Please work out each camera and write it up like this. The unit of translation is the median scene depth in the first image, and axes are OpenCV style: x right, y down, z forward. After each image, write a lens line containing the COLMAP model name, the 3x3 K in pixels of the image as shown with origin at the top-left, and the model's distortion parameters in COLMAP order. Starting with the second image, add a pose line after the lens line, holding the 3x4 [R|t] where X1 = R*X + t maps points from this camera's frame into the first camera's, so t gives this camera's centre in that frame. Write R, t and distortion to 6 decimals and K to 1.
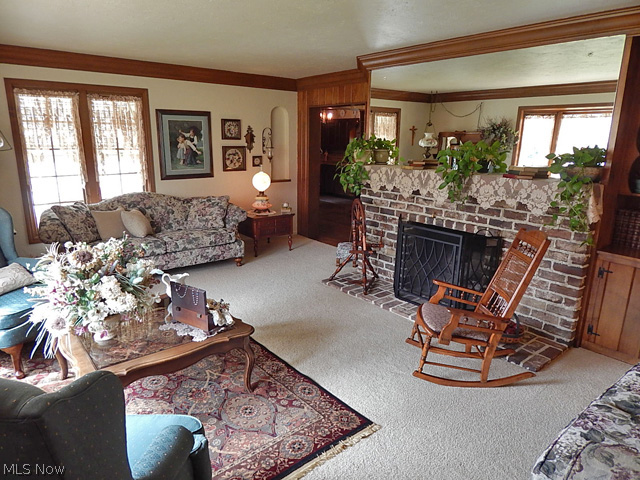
lens RADIAL K [[427.6, 0, 320.3], [0, 427.6, 241.0], [0, 0, 1]] dist [0.010572, 0.002967]
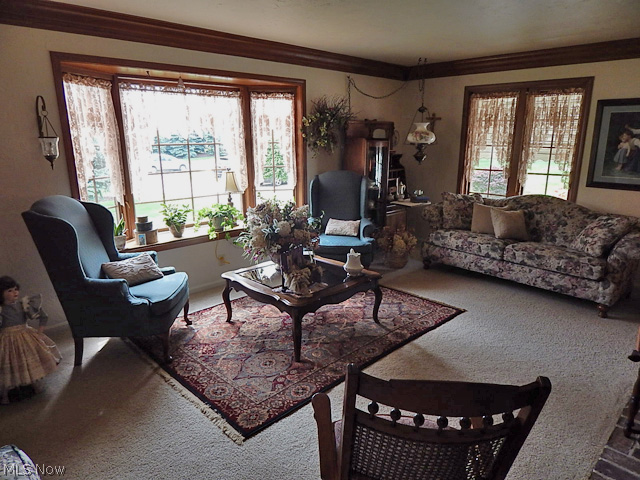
lens RADIAL K [[427.6, 0, 321.1], [0, 427.6, 240.0], [0, 0, 1]] dist [0.010572, 0.002967]
pose [[0.090360, 0.237770, -0.967109, 0.448287], [-0.245170, 0.946508, 0.209798, -0.101946], [0.965260, 0.218149, 0.143821, 0.449075]]
